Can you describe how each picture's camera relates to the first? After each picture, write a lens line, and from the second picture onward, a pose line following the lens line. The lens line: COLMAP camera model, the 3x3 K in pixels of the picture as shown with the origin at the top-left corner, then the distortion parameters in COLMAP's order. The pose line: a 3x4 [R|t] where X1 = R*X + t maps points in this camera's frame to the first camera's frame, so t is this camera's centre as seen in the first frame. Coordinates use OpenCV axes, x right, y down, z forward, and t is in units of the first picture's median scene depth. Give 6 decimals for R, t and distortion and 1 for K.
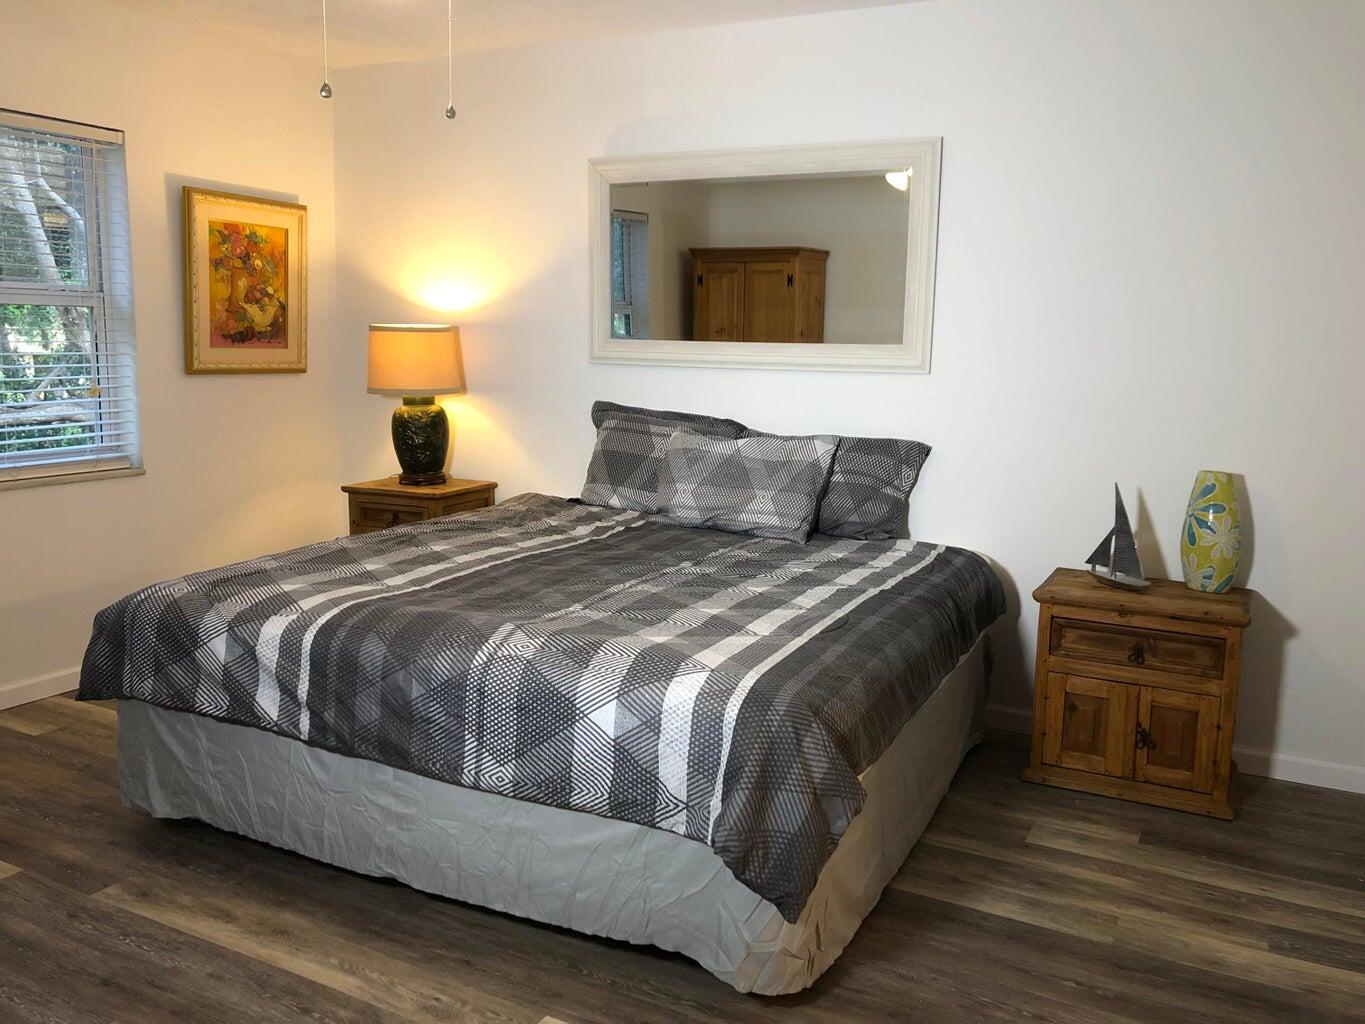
lens RADIAL K [[1134.5, 0, 682.5], [0, 1134.5, 512.0], [0, 0, 1]] dist [0.095448, 0.000975]
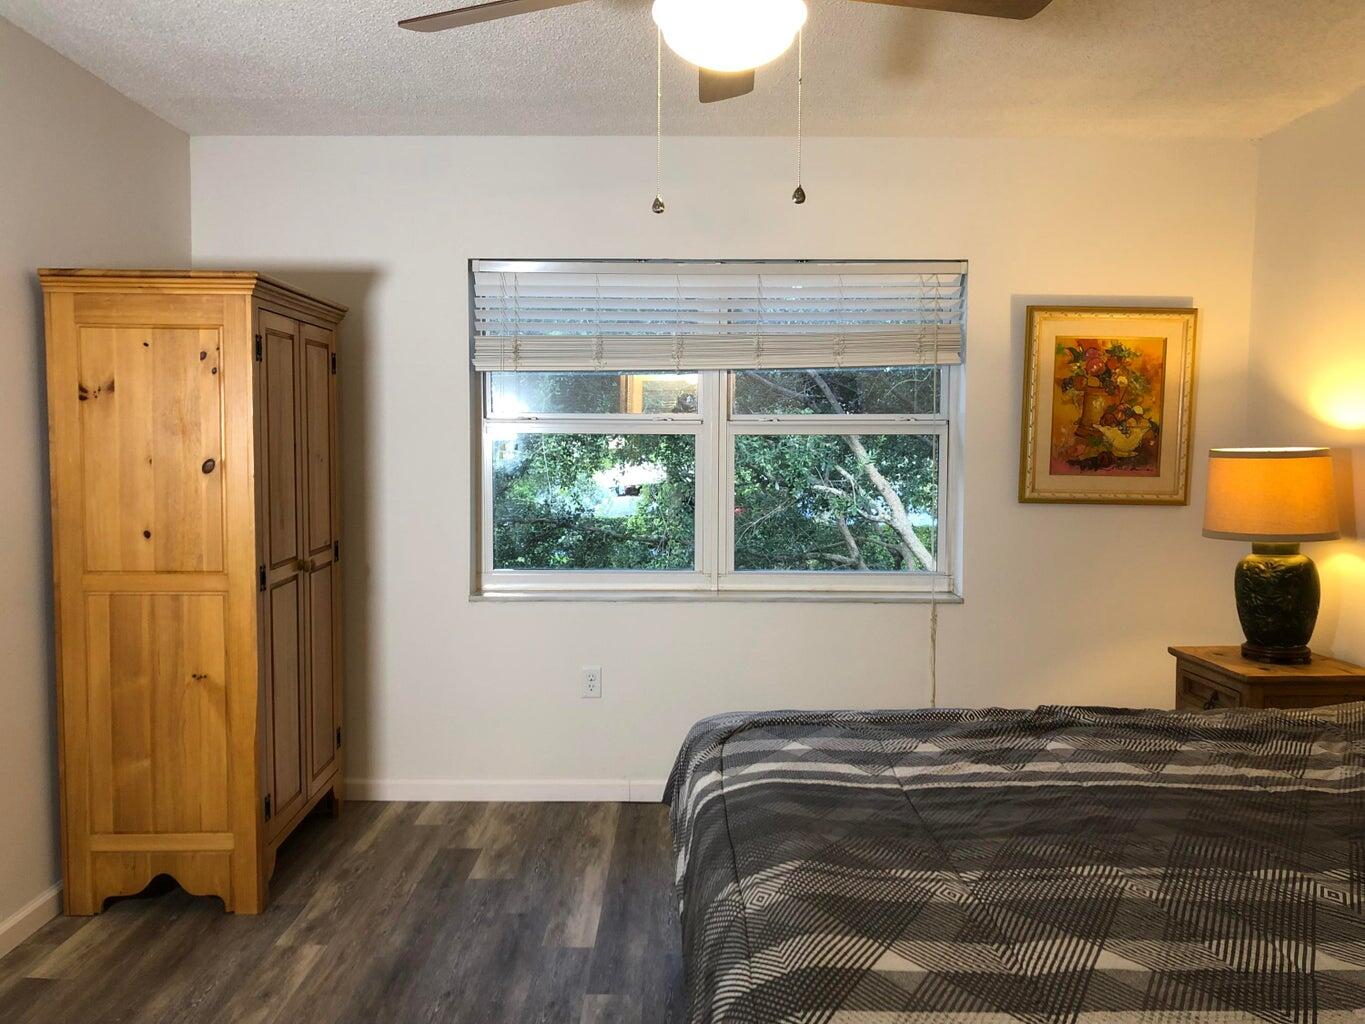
lens RADIAL K [[1139.2, 0, 682.5], [0, 1139.2, 512.0], [0, 0, 1]] dist [0.115515, -0.330955]
pose [[0.479789, 0.051074, -0.875896, 0.243200], [-0.139885, 0.989987, -0.018898, -0.054125], [0.866161, 0.131592, 0.482130, 0.306968]]
